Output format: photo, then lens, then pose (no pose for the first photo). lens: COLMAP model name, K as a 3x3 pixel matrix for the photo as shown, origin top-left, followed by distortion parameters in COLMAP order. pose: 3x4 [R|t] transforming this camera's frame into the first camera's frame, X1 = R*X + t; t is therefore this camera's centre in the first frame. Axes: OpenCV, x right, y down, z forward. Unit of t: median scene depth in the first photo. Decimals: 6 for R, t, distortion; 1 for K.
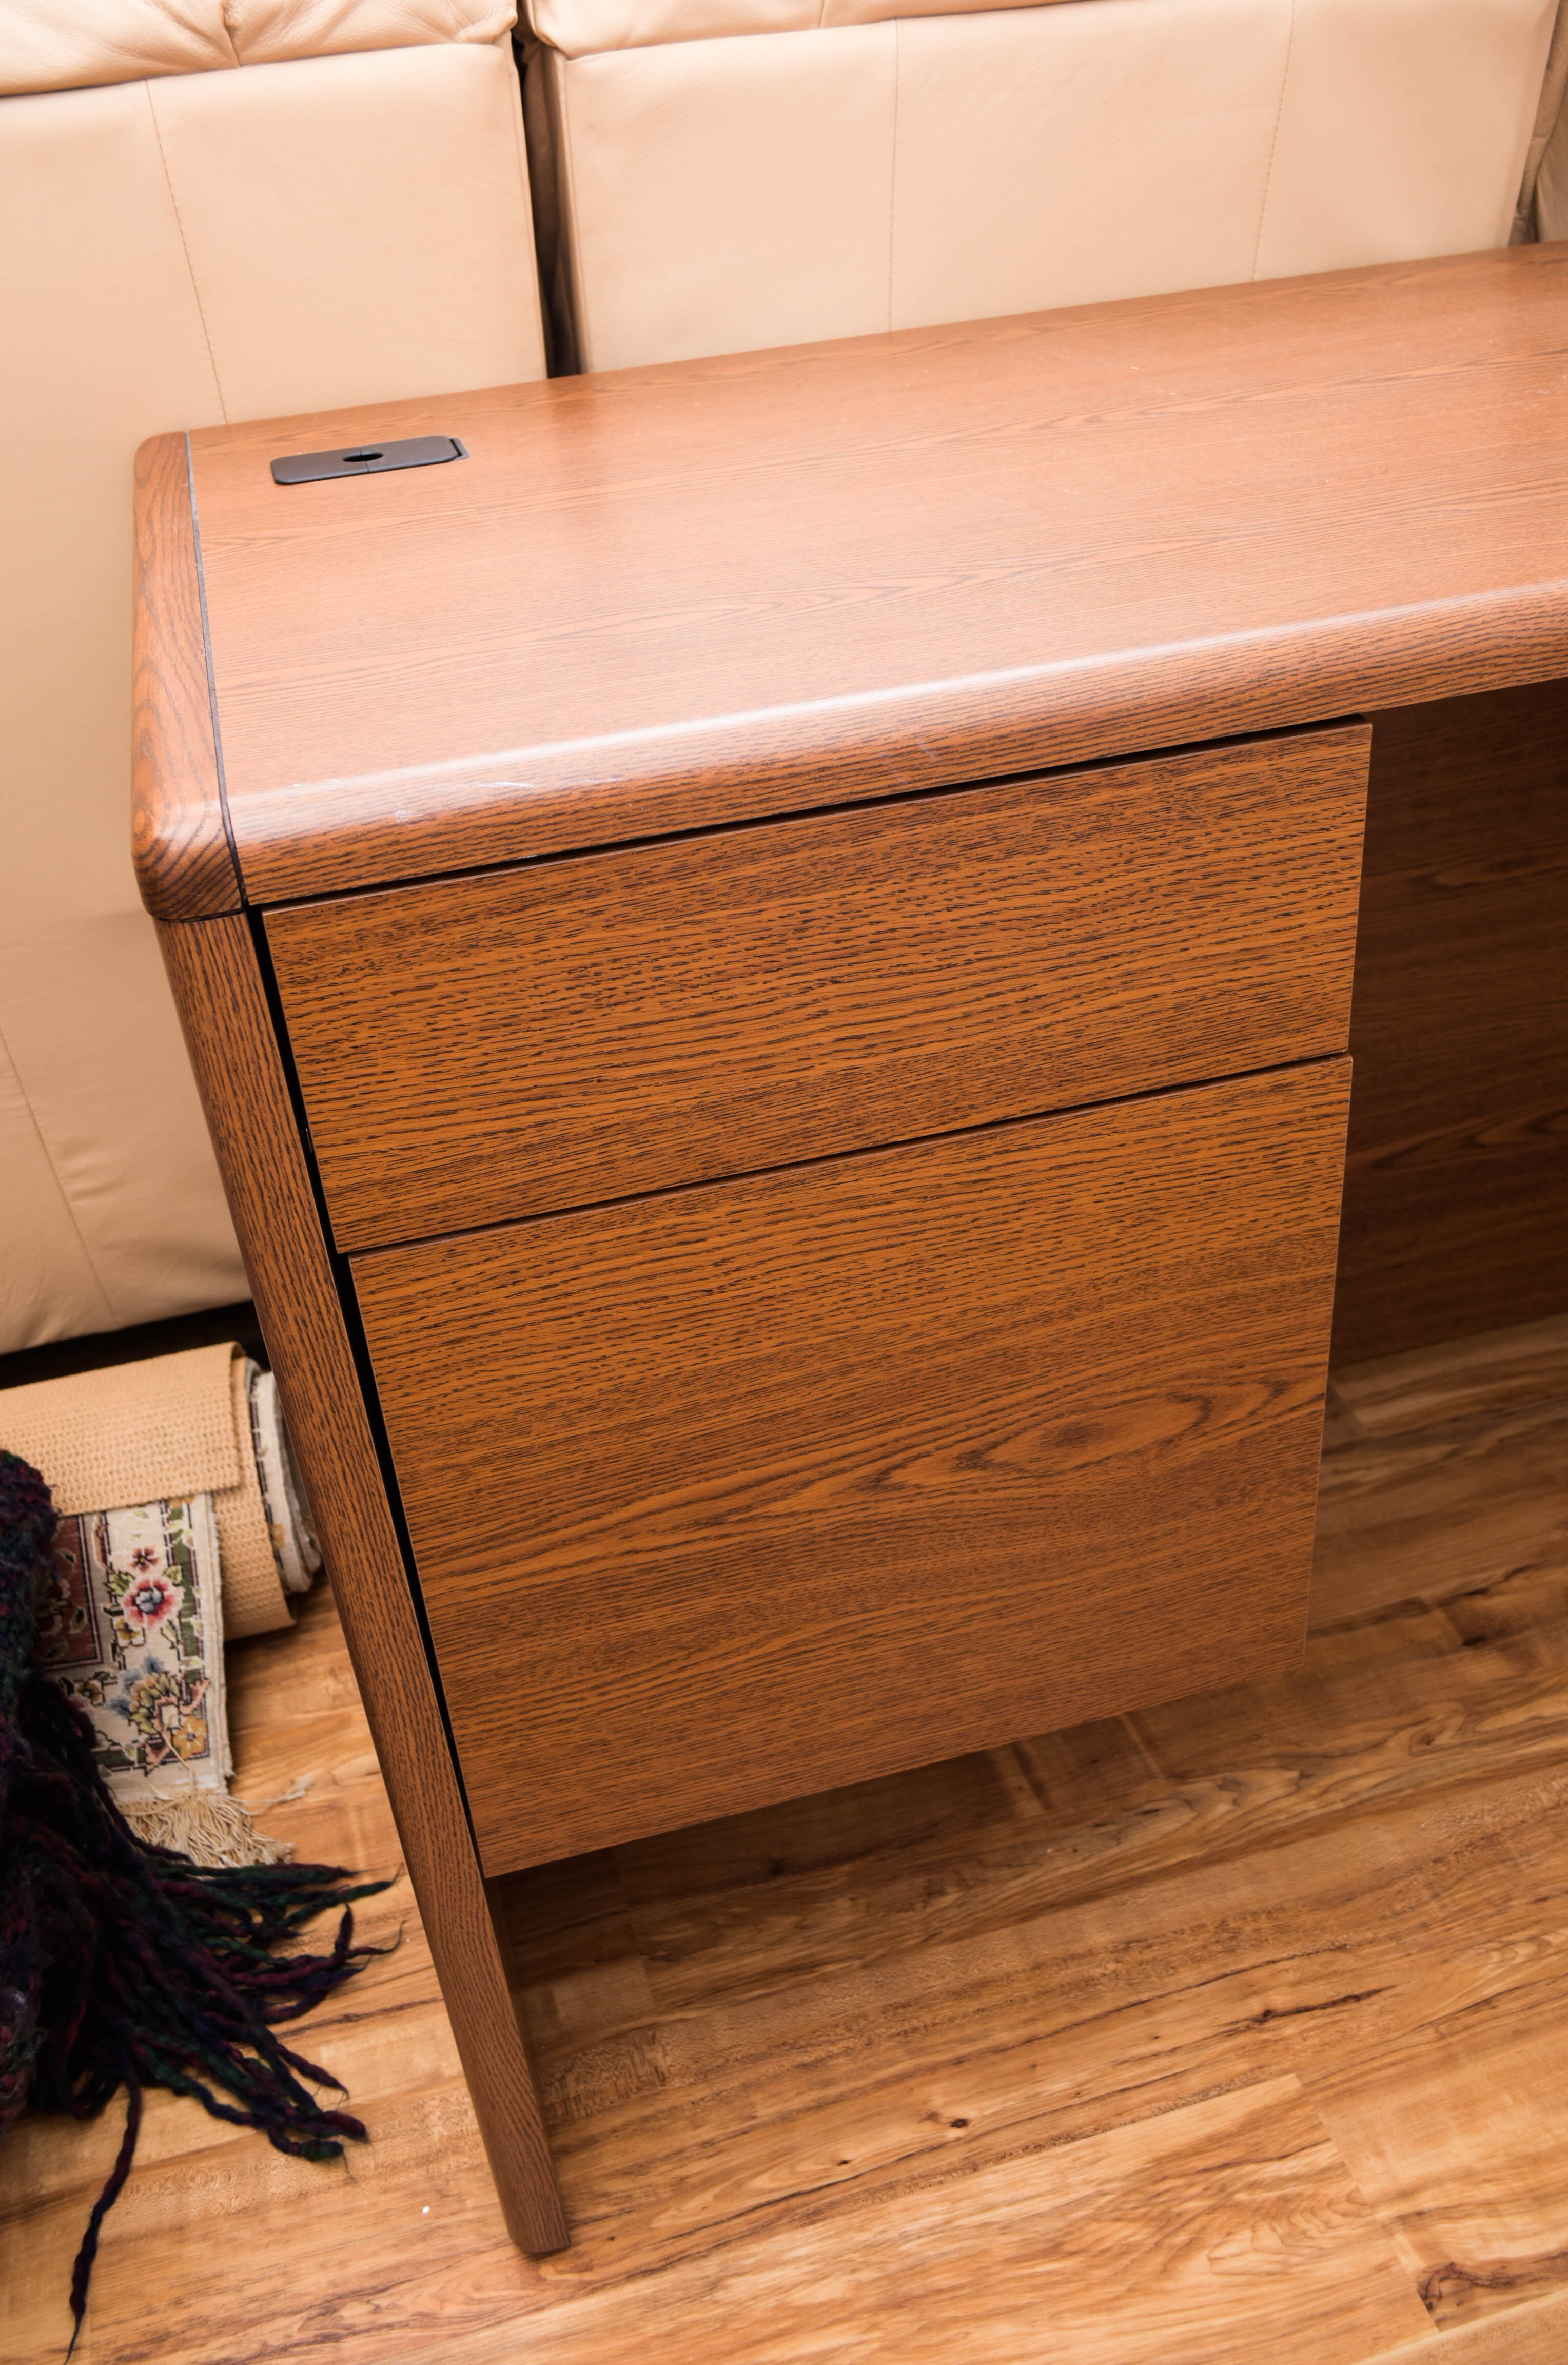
lens RADIAL K [[2112.9, 0, 796.6], [0, 2112.9, 1177.5], [0, 0, 1]] dist [-0.013745, 0.000160]
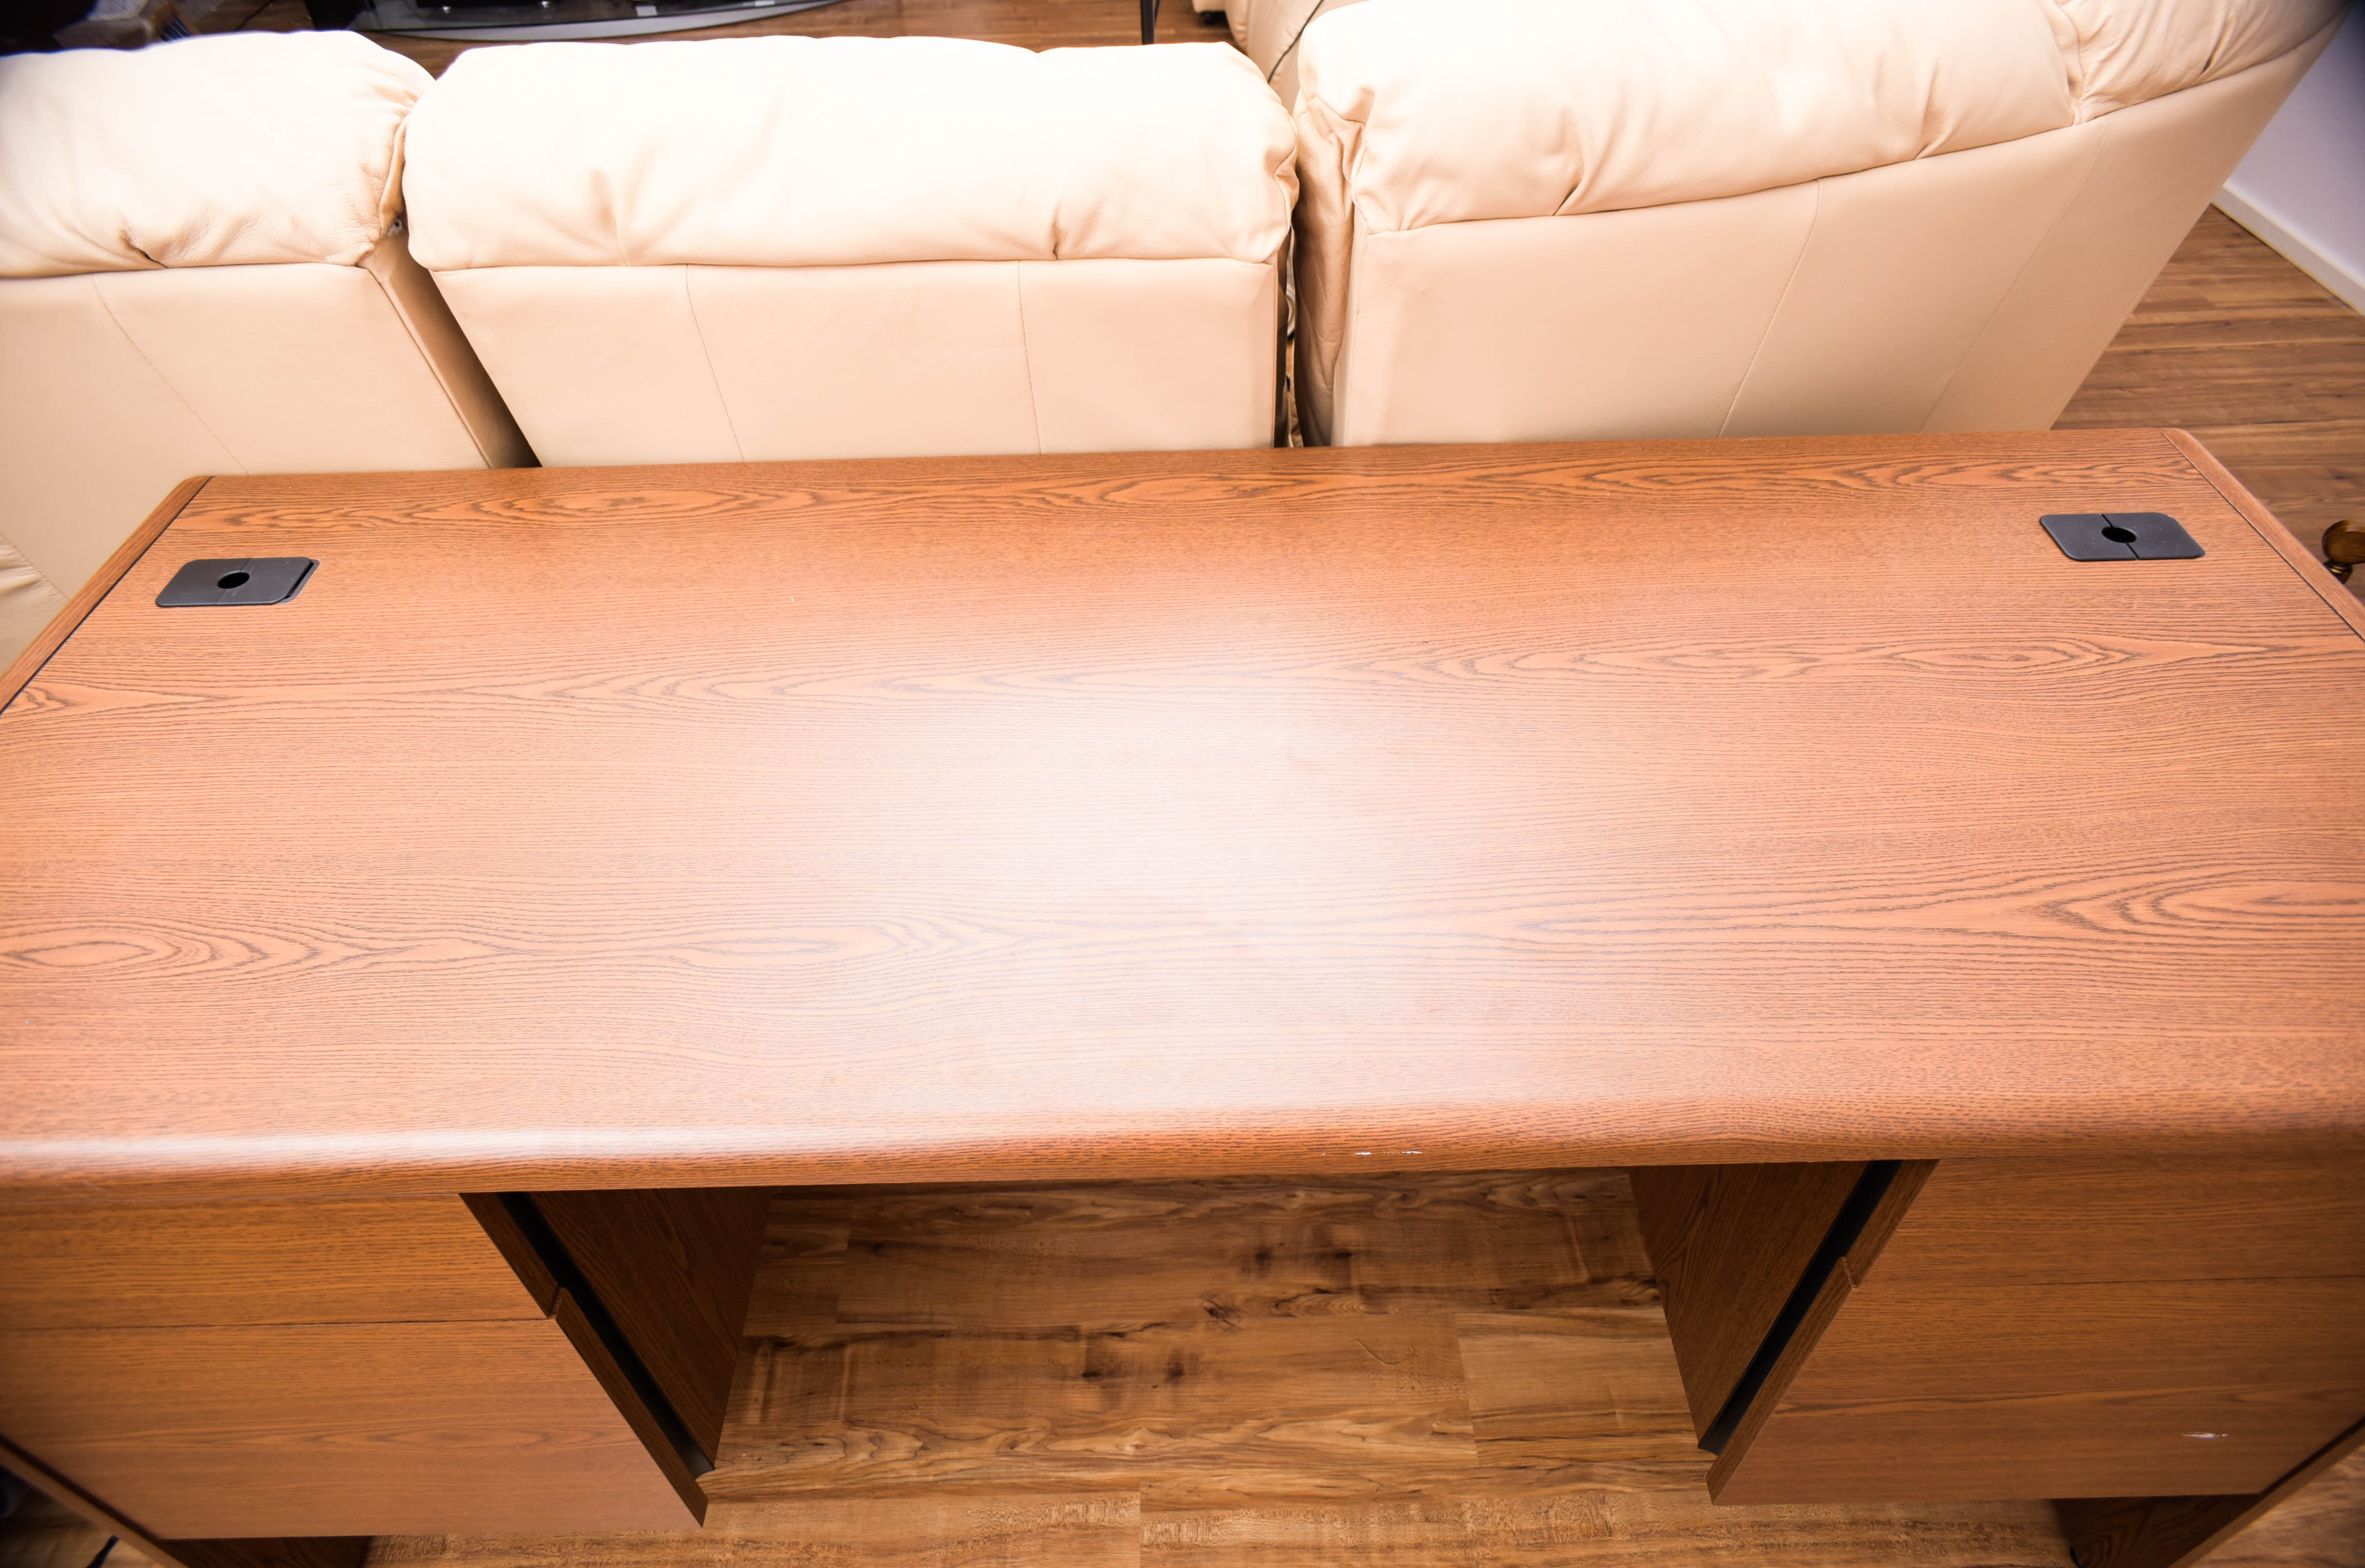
lens RADIAL K [[1421.9, 0, 1189.1], [0, 1421.9, 800.8], [0, 0, 1]] dist [-0.002963, 0.002290]
pose [[0.966746, 0.216546, -0.136050, 0.706773], [-0.179810, 0.953846, 0.240512, -0.675472], [0.181853, -0.208051, 0.961064, 0.220601]]
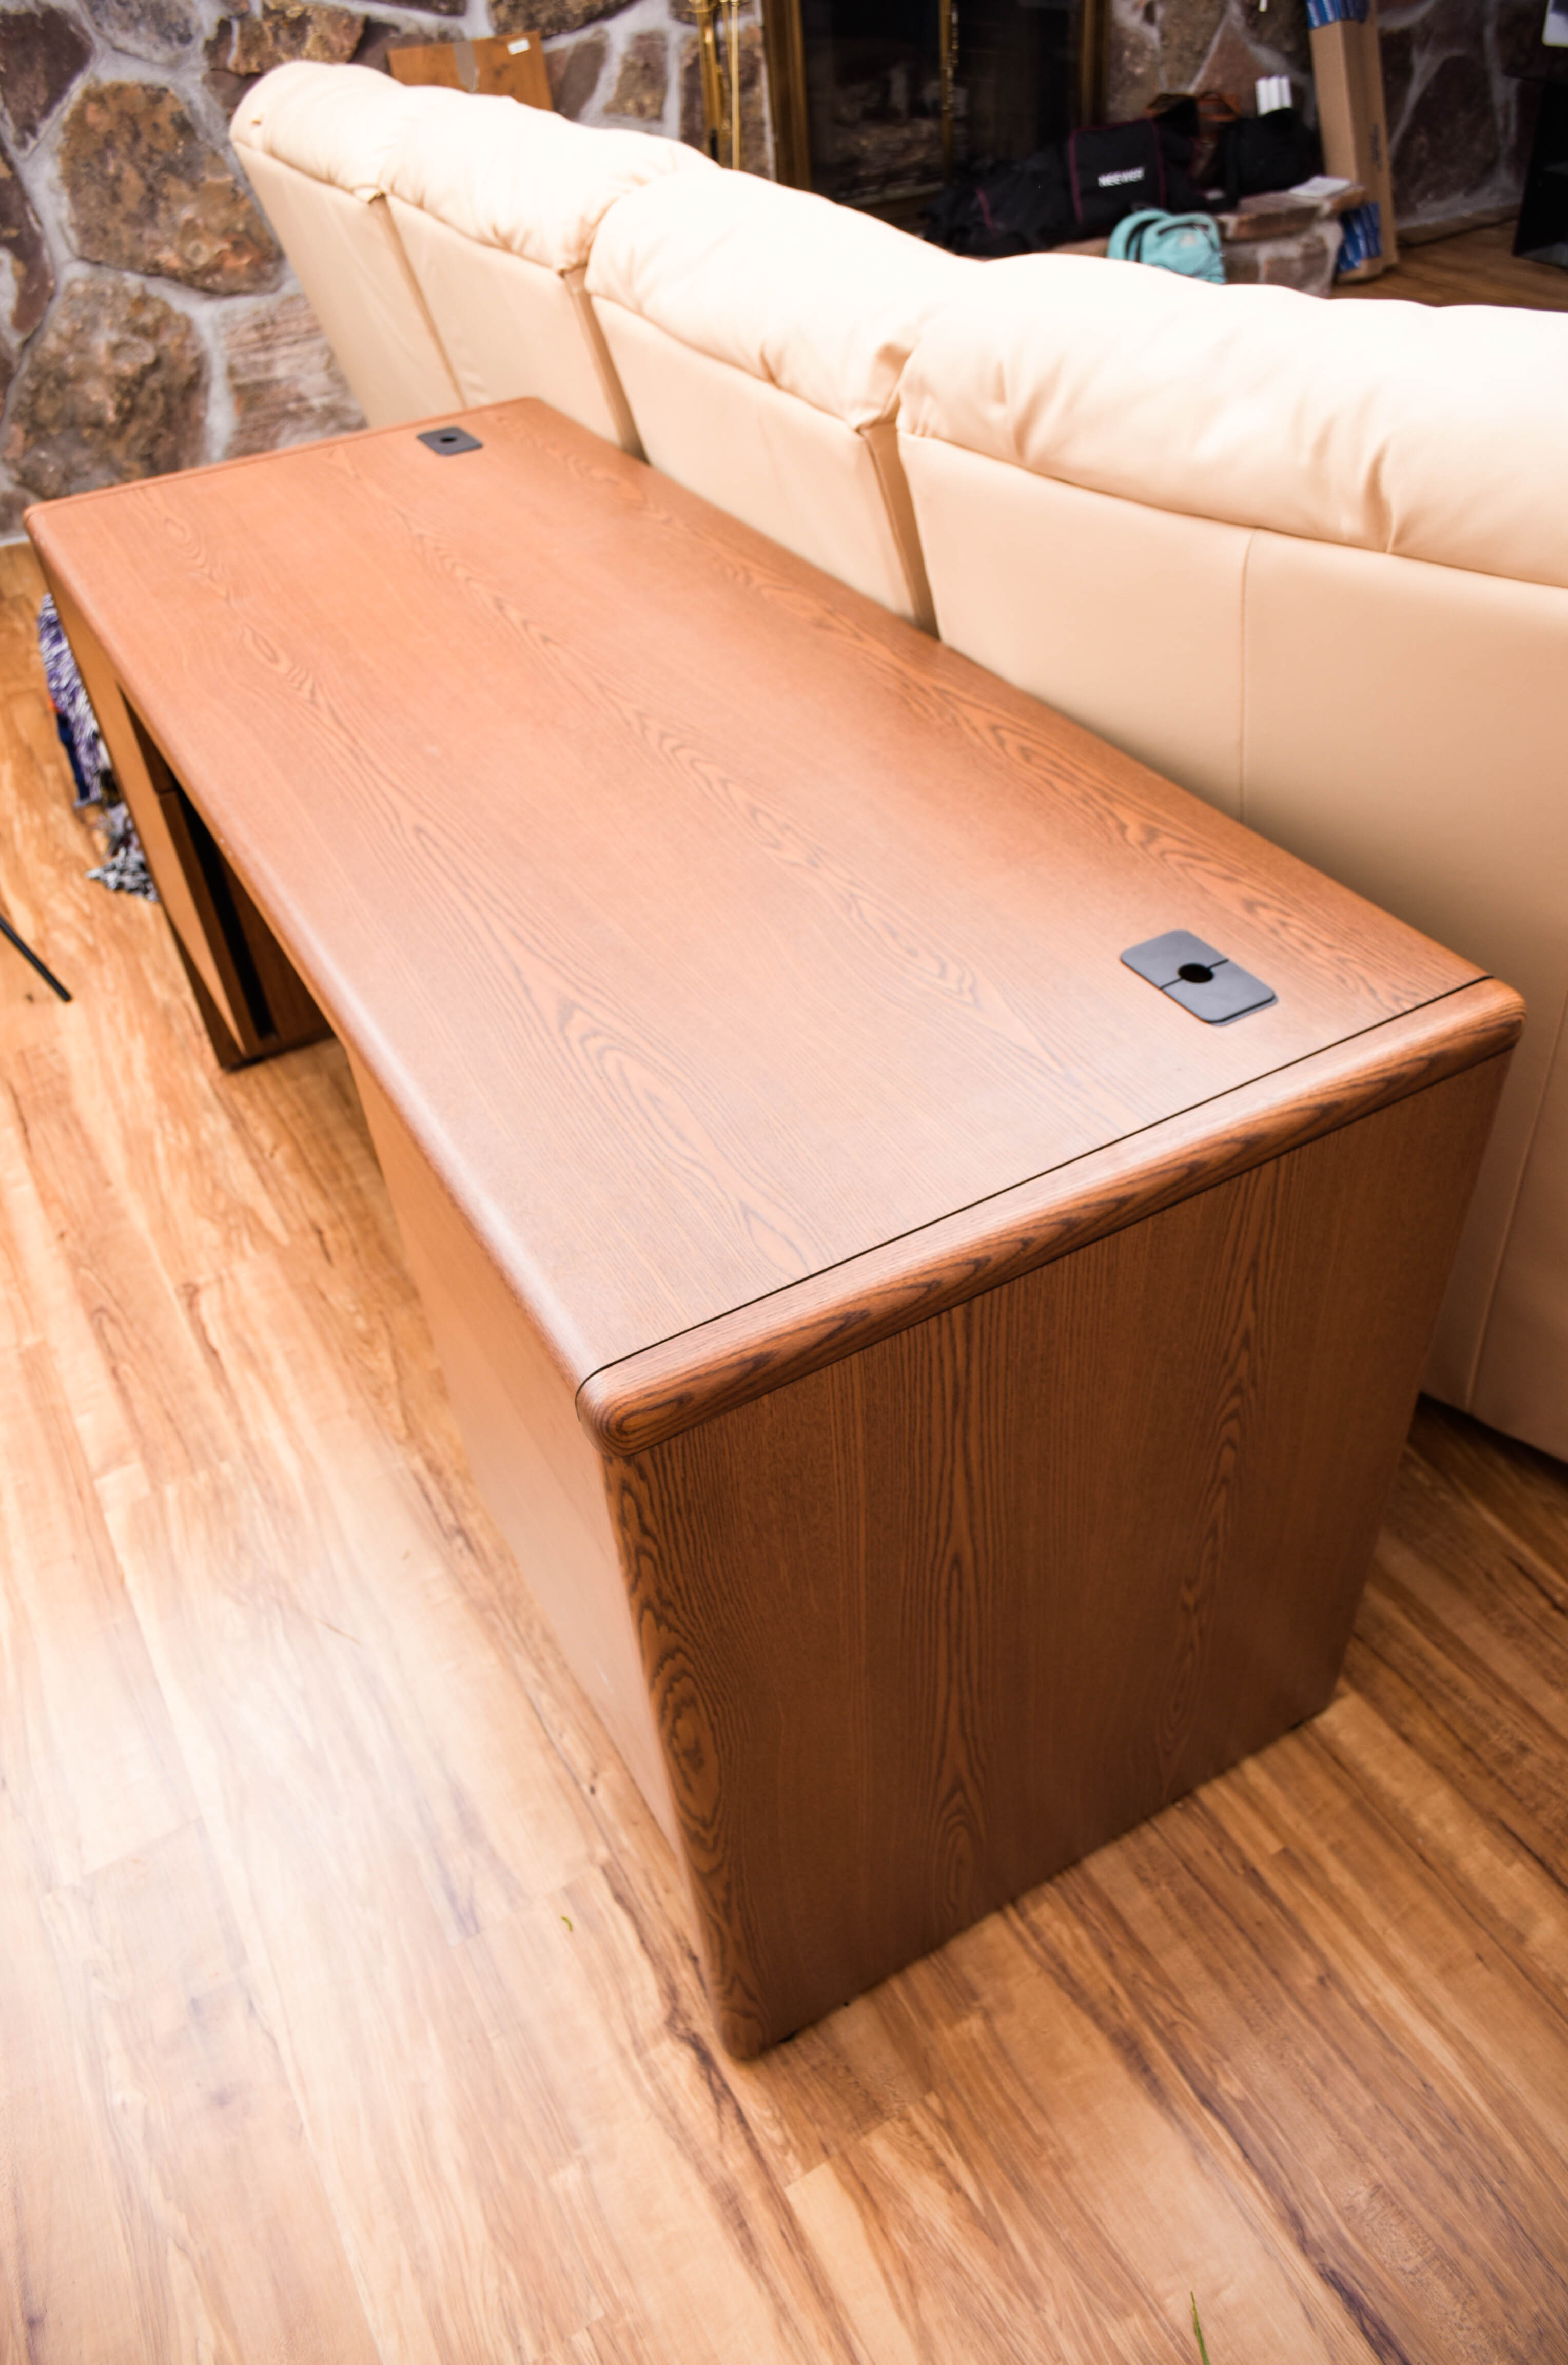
lens RADIAL K [[1668.2, 0, 793.1], [0, 1668.2, 1173.9], [0, 0, 1]] dist [-0.016274, 0.000222]
pose [[0.250143, 0.682093, -0.687152, 2.096831], [-0.478091, 0.704172, 0.524949, -1.134397], [0.841936, 0.197209, 0.502247, 0.698826]]
